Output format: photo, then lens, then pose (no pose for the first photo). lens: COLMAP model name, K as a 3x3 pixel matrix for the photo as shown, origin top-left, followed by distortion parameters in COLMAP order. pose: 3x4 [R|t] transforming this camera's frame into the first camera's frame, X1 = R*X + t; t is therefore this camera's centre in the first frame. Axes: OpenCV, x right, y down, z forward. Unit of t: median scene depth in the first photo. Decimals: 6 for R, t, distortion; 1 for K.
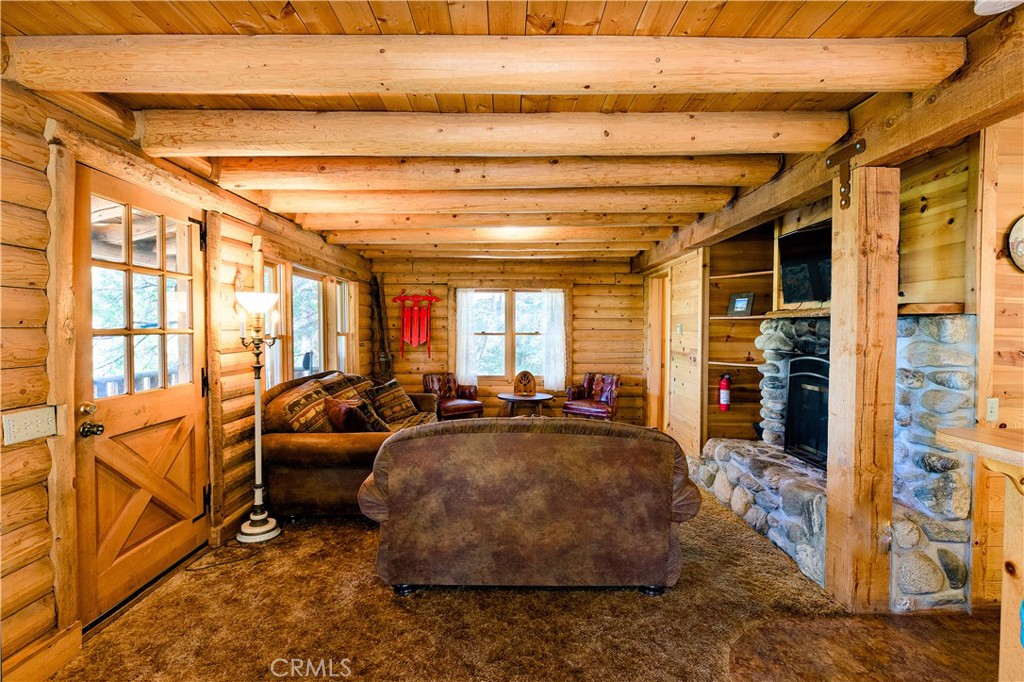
lens RADIAL K [[489.6, 0, 512.0], [0, 489.6, 341.0], [0, 0, 1]] dist [-0.000294, -0.000009]
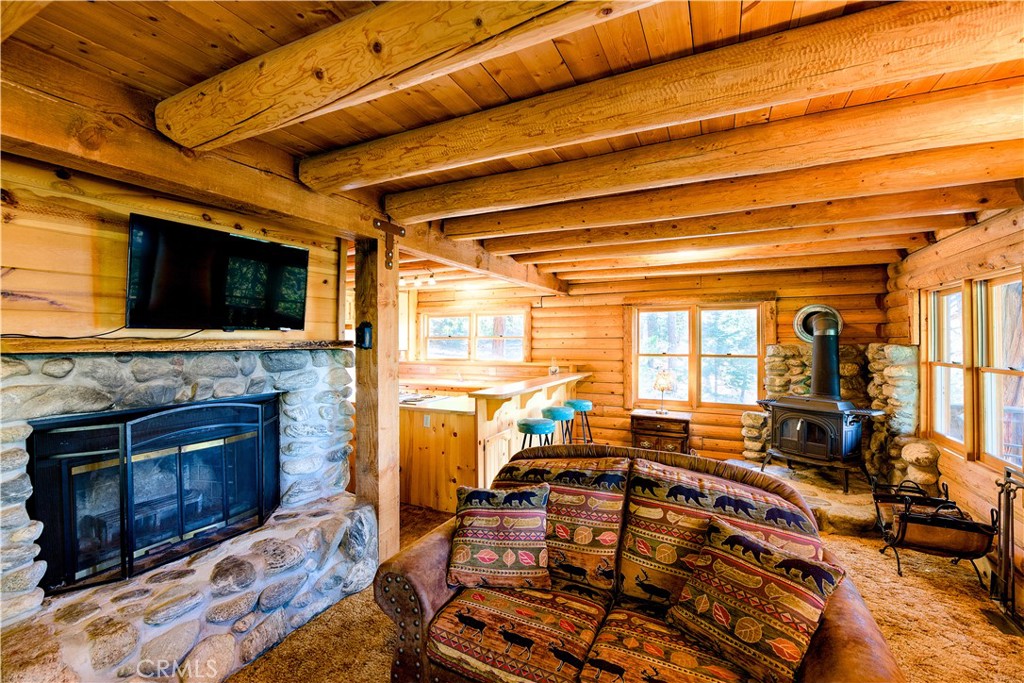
lens RADIAL K [[427.6, 0, 512.0], [0, 427.6, 341.5], [0, 0, 1]] dist [-0.000471, -0.000189]
pose [[-0.894471, -0.005140, 0.447097, -0.122642], [0.009274, 0.999506, 0.030043, -0.101710], [-0.447030, 0.031019, -0.893981, 1.786796]]
